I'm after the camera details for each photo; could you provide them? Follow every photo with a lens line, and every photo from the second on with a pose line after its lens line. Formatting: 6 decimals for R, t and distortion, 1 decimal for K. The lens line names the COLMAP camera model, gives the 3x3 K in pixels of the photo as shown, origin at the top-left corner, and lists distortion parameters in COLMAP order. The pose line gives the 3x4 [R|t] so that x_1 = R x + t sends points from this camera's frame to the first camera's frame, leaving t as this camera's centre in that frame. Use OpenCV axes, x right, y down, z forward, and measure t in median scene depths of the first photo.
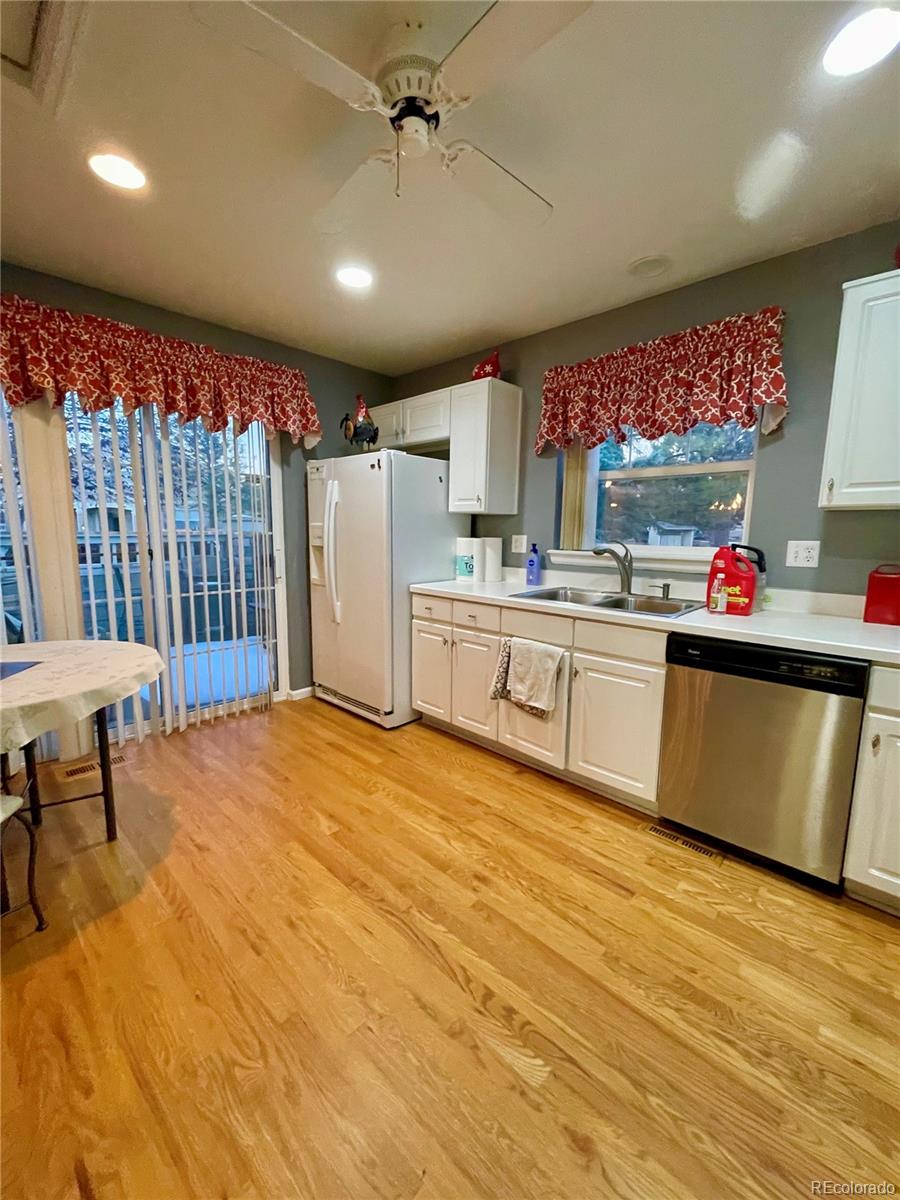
lens RADIAL K [[483.1, 0, 449.3], [0, 483.1, 601.2], [0, 0, 1]] dist [-0.001173, -0.000107]
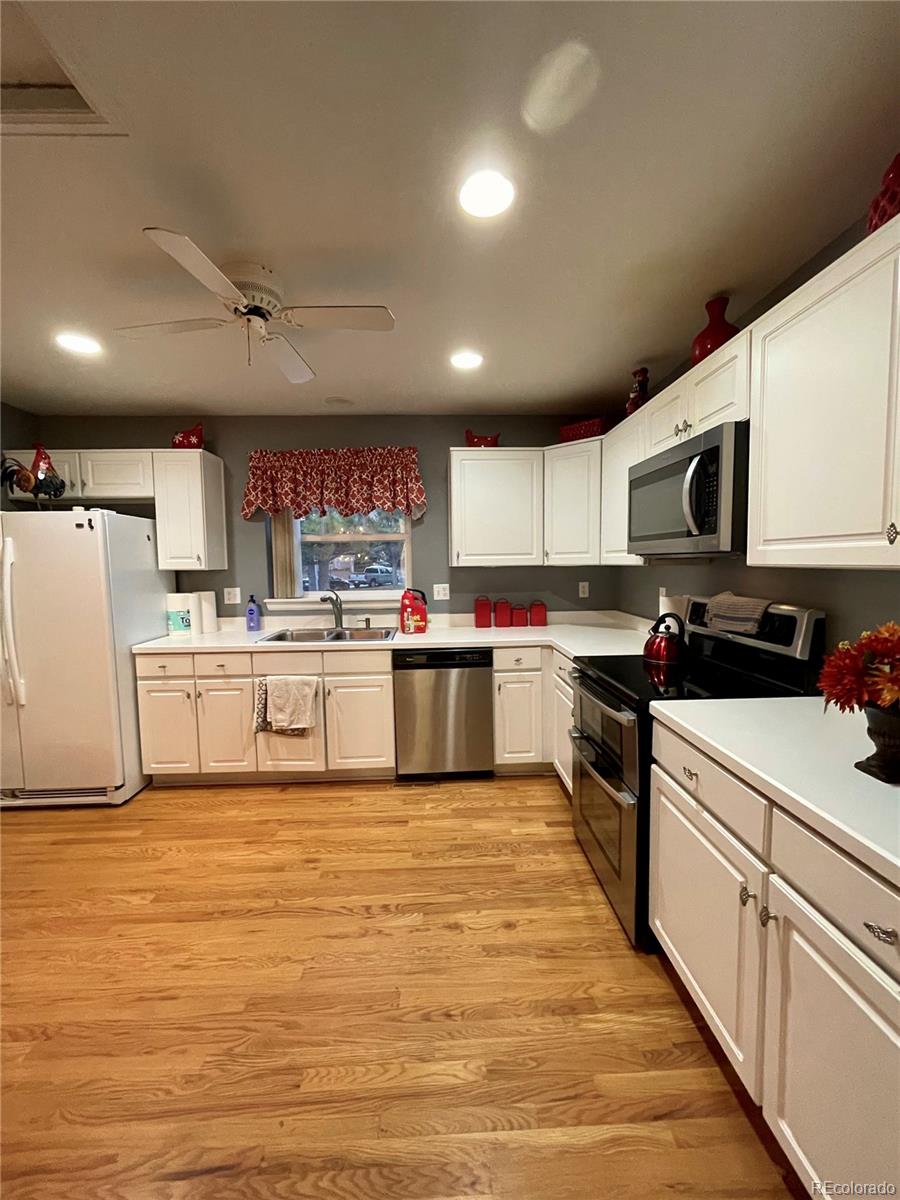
lens RADIAL K [[483.1, 0, 450.5], [0, 483.1, 599.9], [0, 0, 1]] dist [-0.001173, -0.000107]
pose [[0.695133, -0.077742, 0.714665, -0.421395], [0.128726, 0.991528, -0.017349, -0.035690], [-0.707262, 0.104056, 0.699252, -0.180096]]
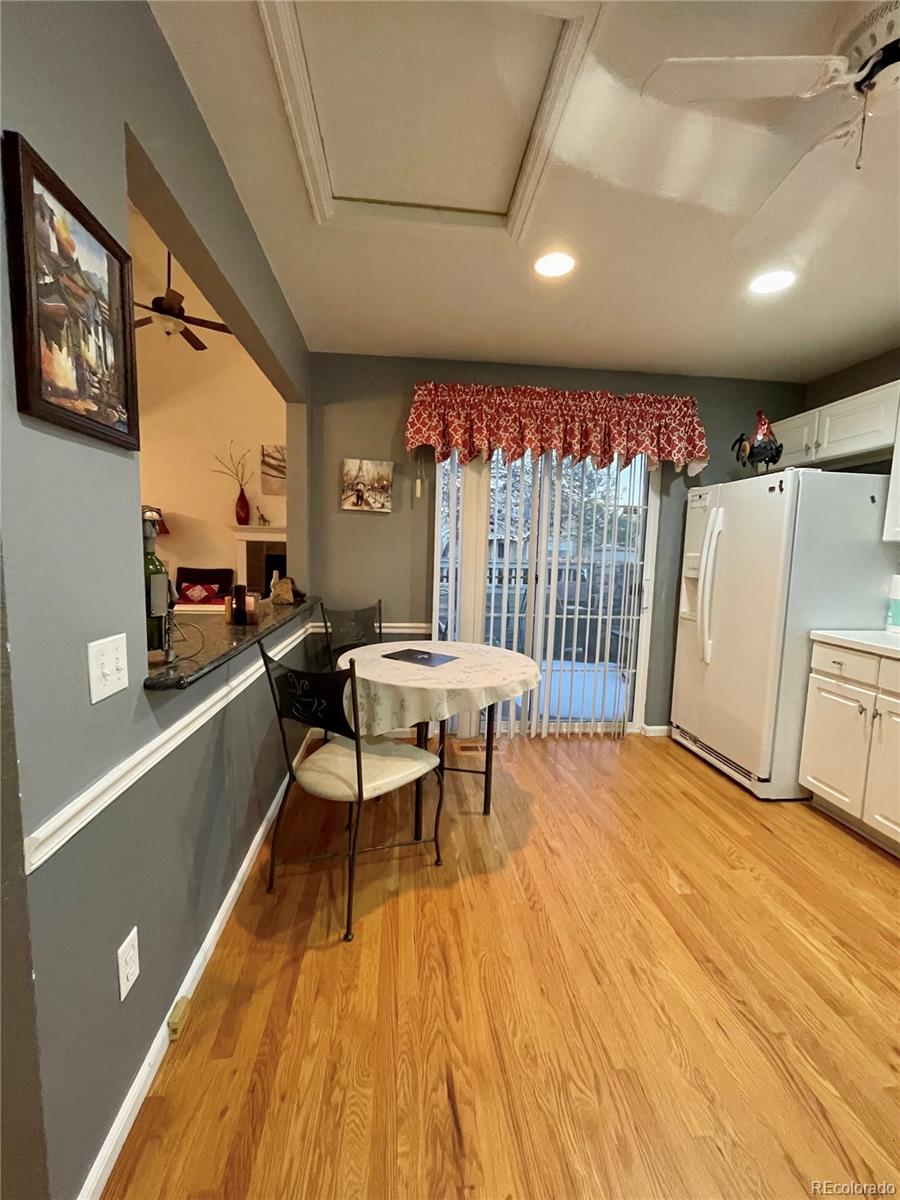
lens RADIAL K [[483.1, 0, 450.0], [0, 483.1, 601.4], [0, 0, 1]] dist [-0.001173, -0.000107]
pose [[0.758478, 0.075078, -0.647359, -0.026075], [-0.113482, 0.993381, -0.017753, 0.001249], [0.641742, 0.086929, 0.761978, -0.015067]]
